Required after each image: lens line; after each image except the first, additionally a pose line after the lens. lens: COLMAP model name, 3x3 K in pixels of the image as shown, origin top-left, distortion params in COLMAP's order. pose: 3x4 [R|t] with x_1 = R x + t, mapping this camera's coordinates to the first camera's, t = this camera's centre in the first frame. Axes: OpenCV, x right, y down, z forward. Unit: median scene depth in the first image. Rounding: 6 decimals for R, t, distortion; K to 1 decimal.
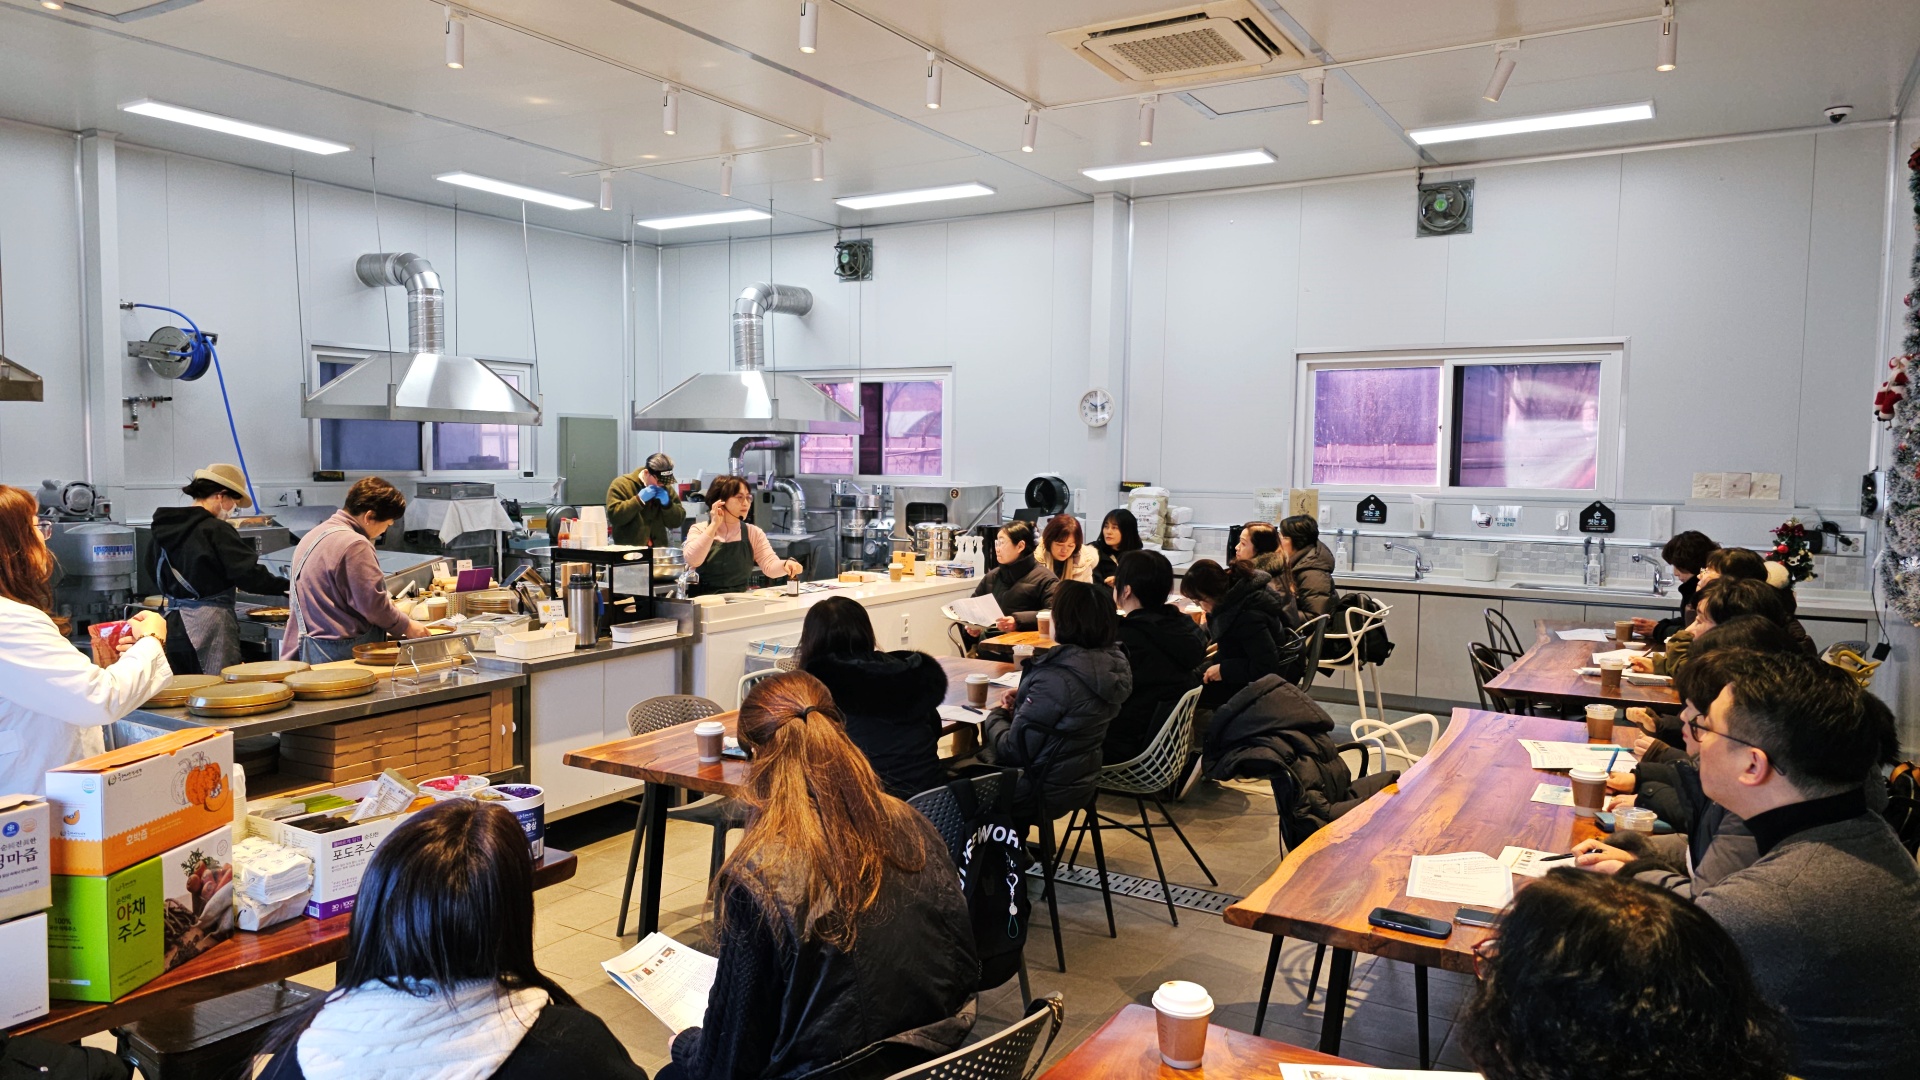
lens RADIAL K [[1266.9, 0, 960.0], [0, 1266.9, 540.0], [0, 0, 1]] dist [0.085284, -0.086770]
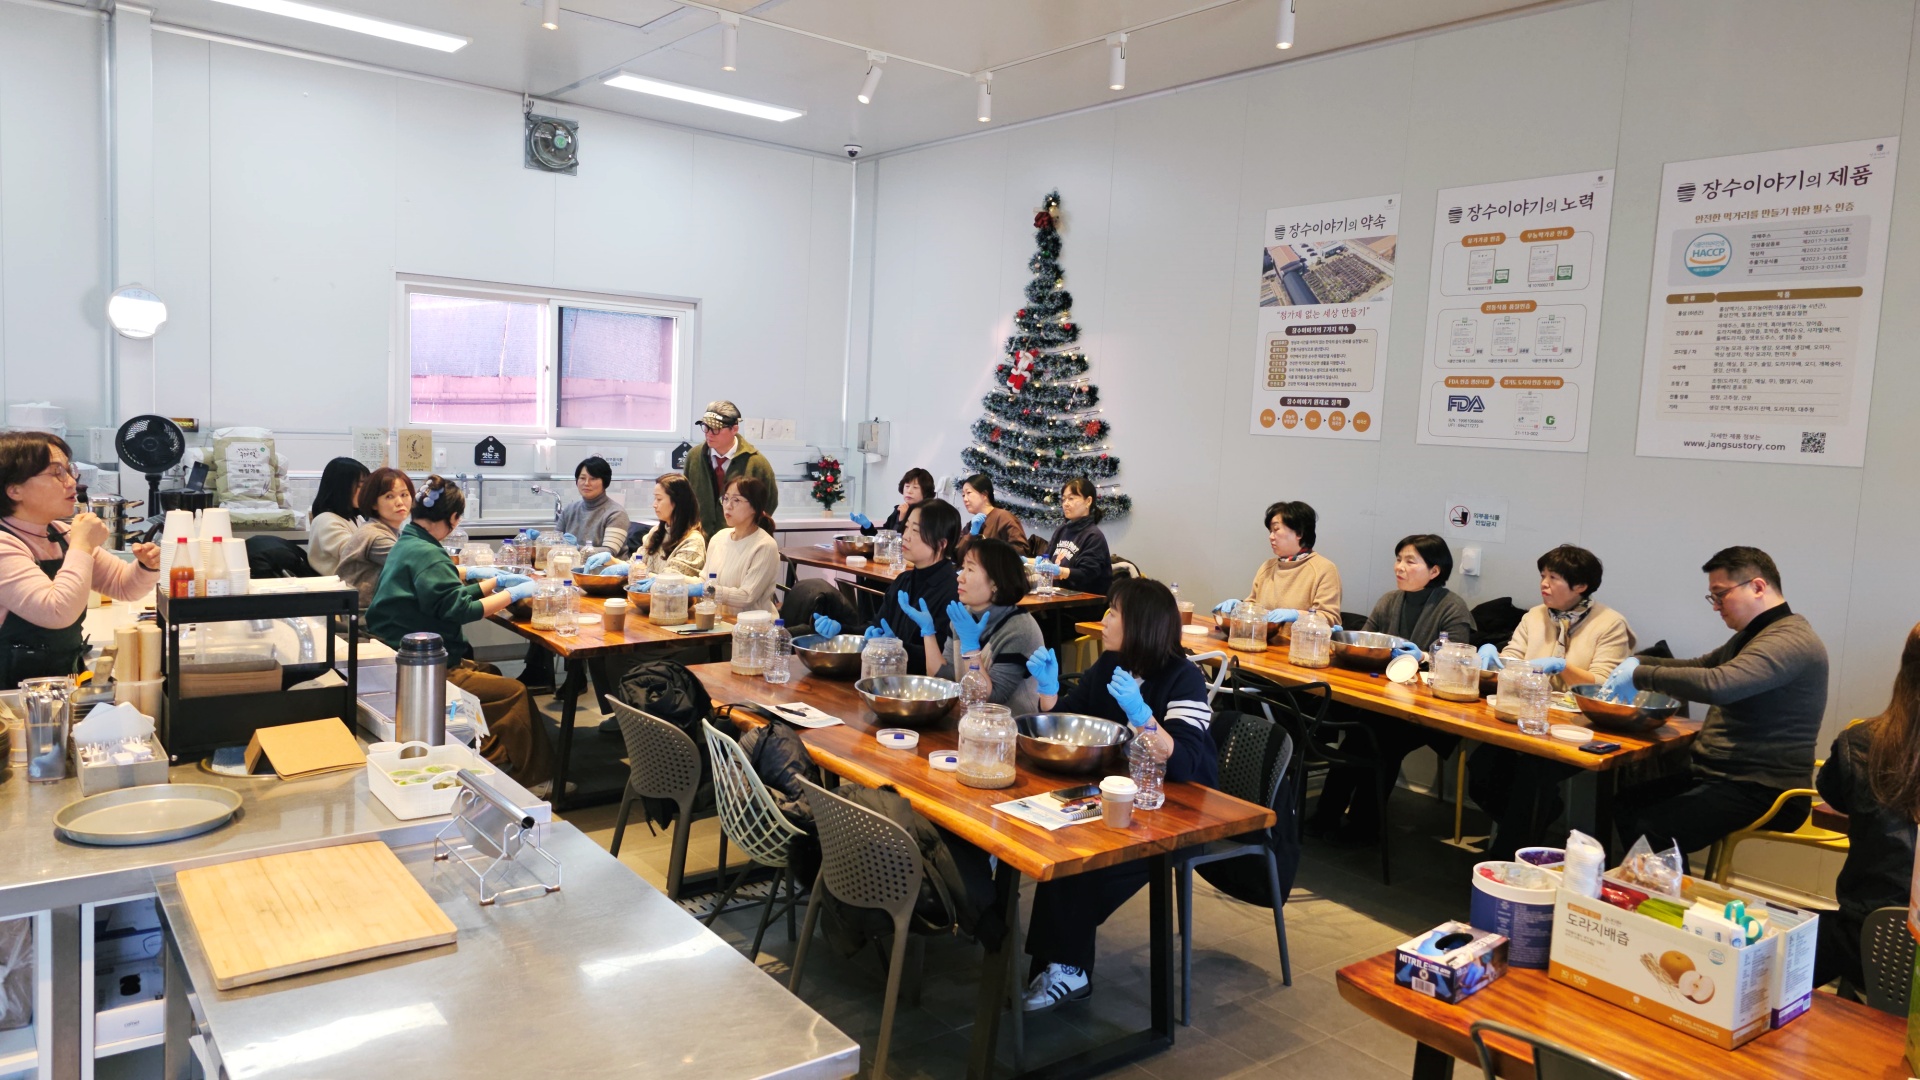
lens RADIAL K [[1276.3, 0, 967.6], [0, 1276.3, 525.7], [0, 0, 1]] dist [0.087774, -0.103126]
pose [[0.357251, -0.076851, 0.930841, -0.423541], [0.020934, 0.997018, 0.074280, -0.031507], [-0.933774, -0.007050, 0.357794, 0.321917]]
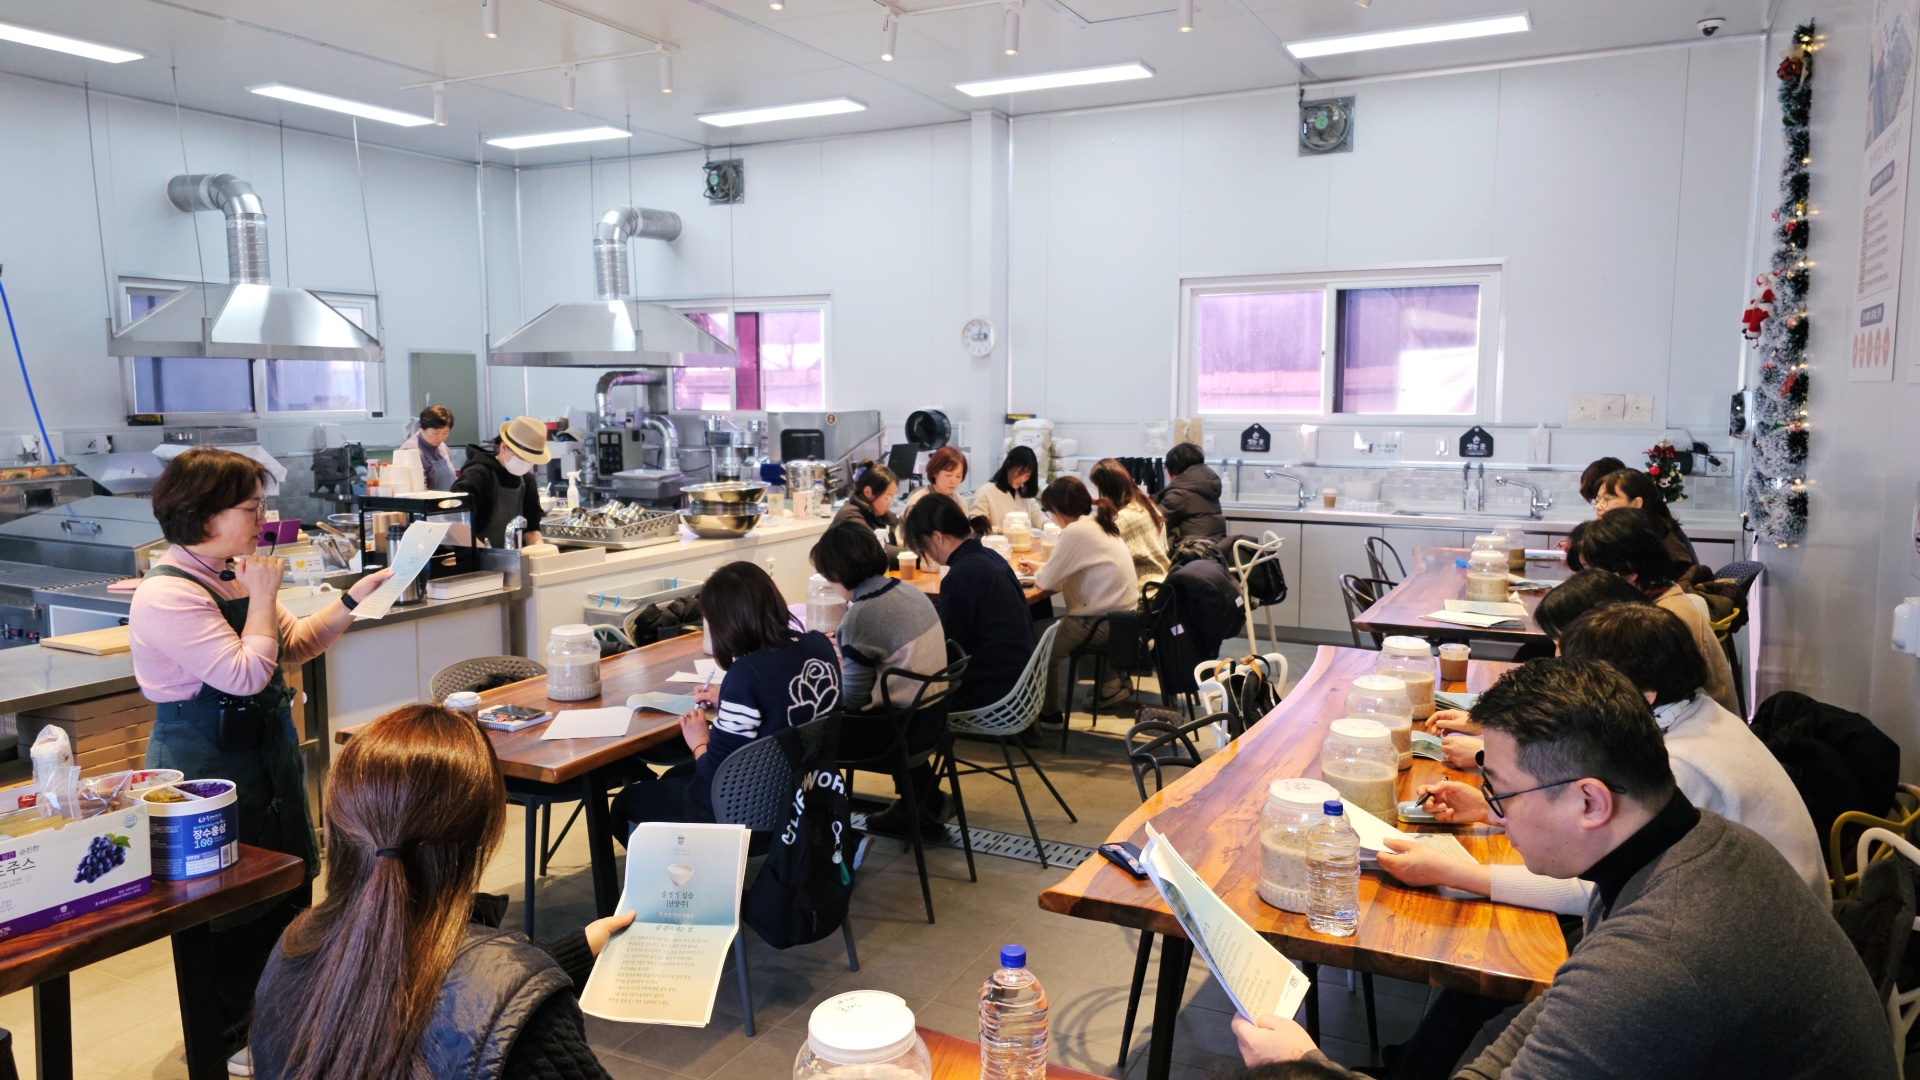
lens RADIAL K [[1276.3, 0, 967.6], [0, 1276.3, 525.7], [0, 0, 1]] dist [0.087774, -0.103126]
pose [[0.996954, -0.022152, 0.074777, 0.026027], [0.019082, 0.998955, 0.041522, -0.001778], [-0.075618, -0.039969, 0.996335, 0.032784]]
